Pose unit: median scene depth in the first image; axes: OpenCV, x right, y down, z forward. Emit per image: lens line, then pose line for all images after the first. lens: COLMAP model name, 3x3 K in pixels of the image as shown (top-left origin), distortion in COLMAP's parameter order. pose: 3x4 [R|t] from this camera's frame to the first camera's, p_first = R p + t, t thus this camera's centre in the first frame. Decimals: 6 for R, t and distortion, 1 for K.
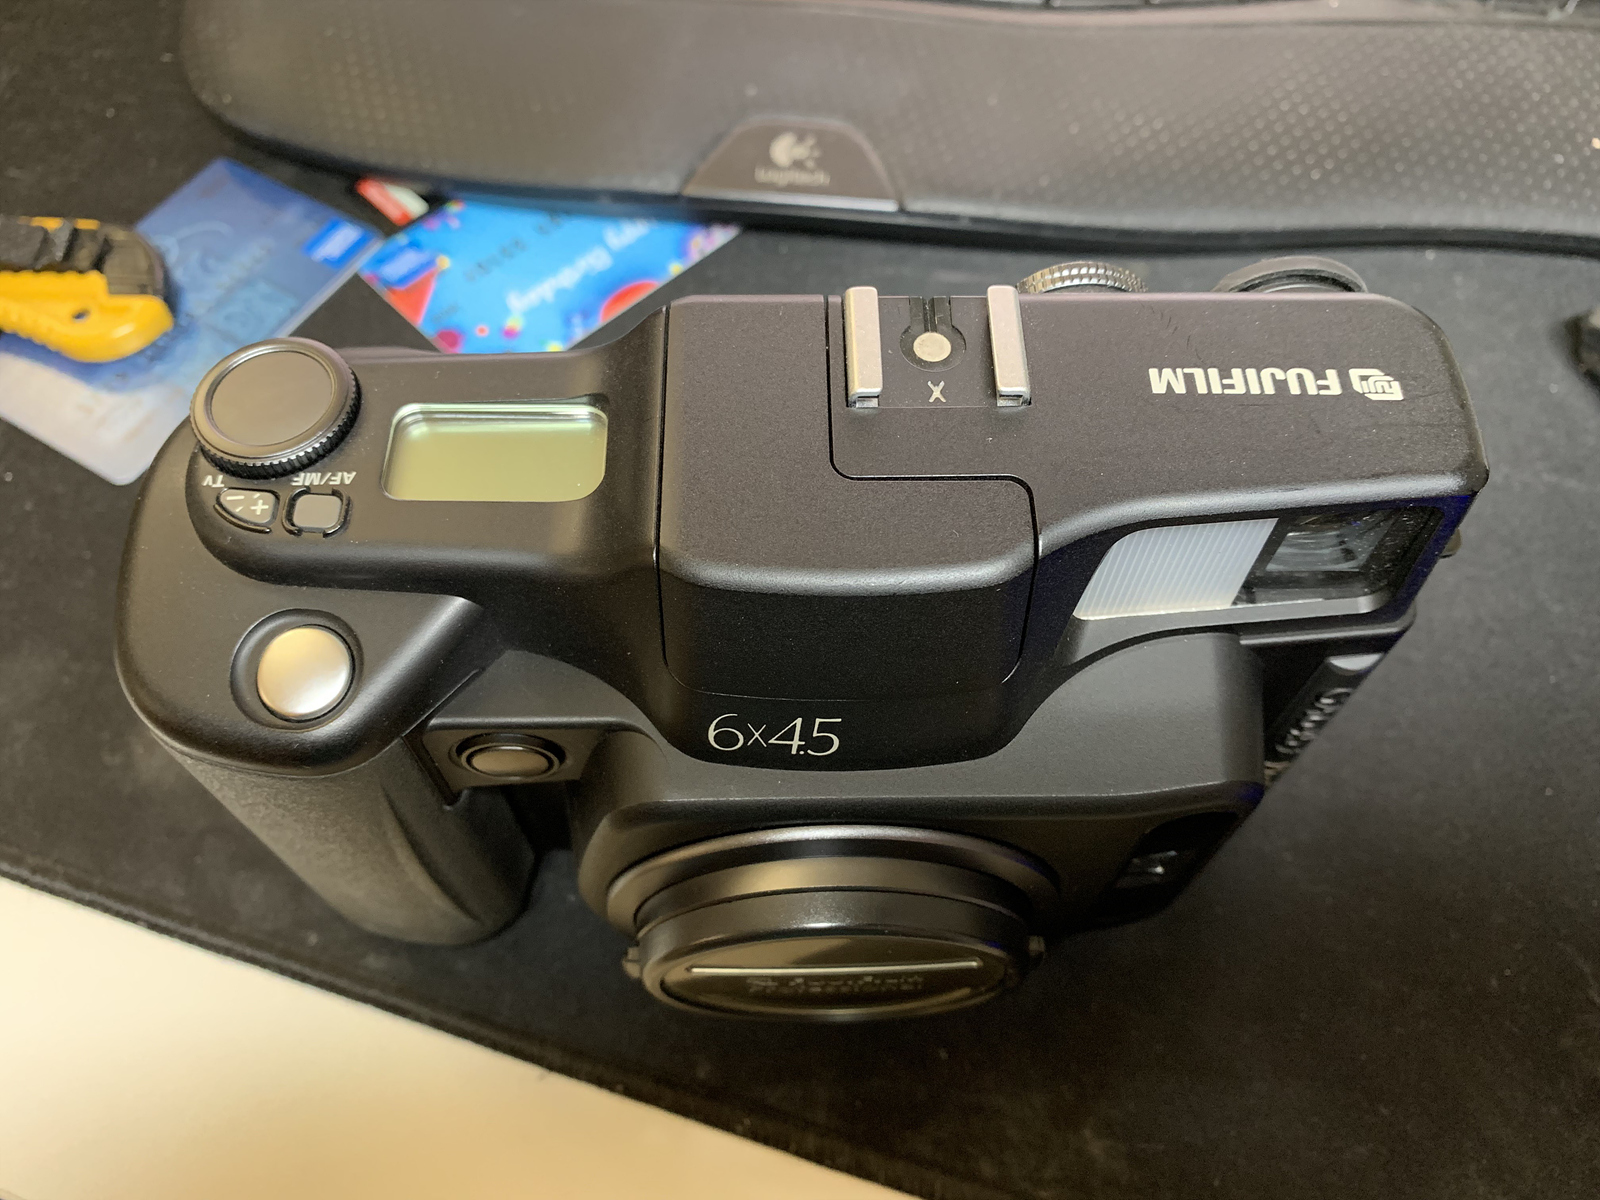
lens RADIAL K [[1218.9, 0, 800.0], [0, 1218.9, 600.0], [0, 0, 1]] dist [-0.067966, 0.039356]
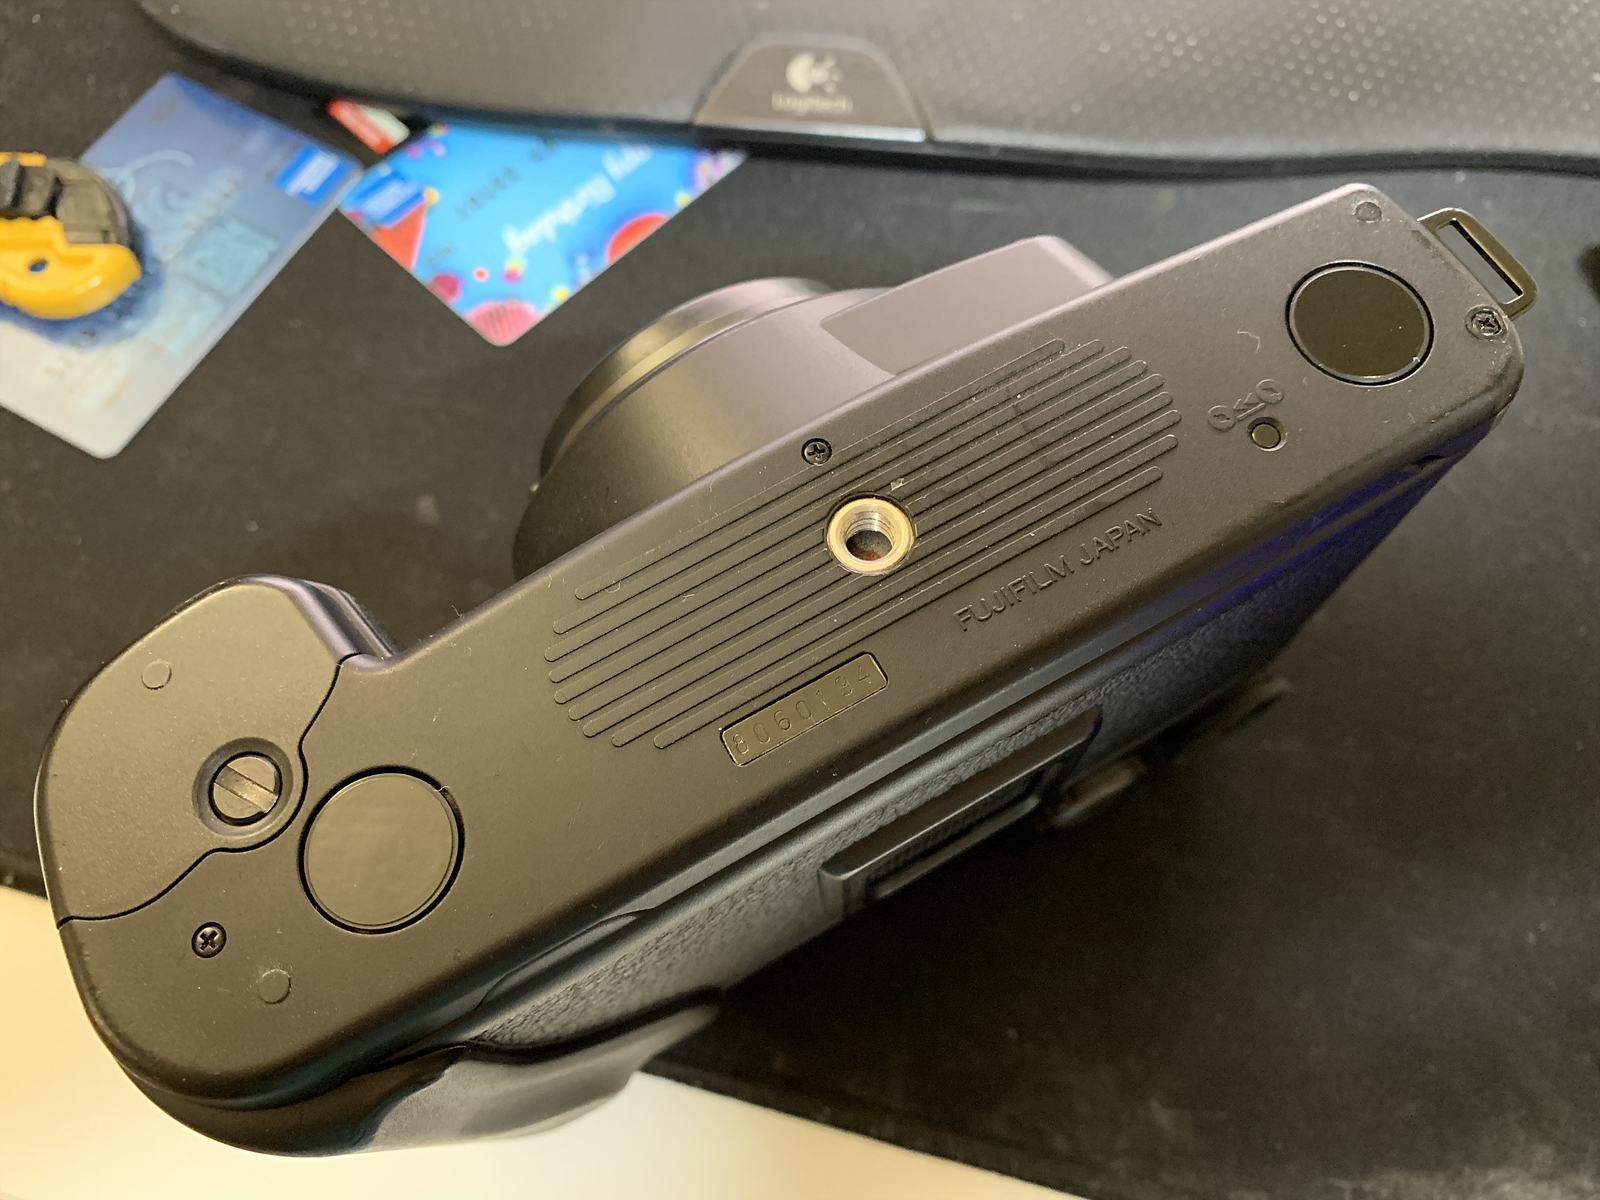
lens RADIAL K [[1218.9, 0, 800.0], [0, 1218.9, 600.0], [0, 0, 1]] dist [-0.067966, 0.039356]
pose [[0.997969, -0.026756, 0.057816, -0.077250], [0.019673, 0.992605, 0.119783, -0.079169], [-0.060594, -0.118402, 0.991115, 0.032329]]
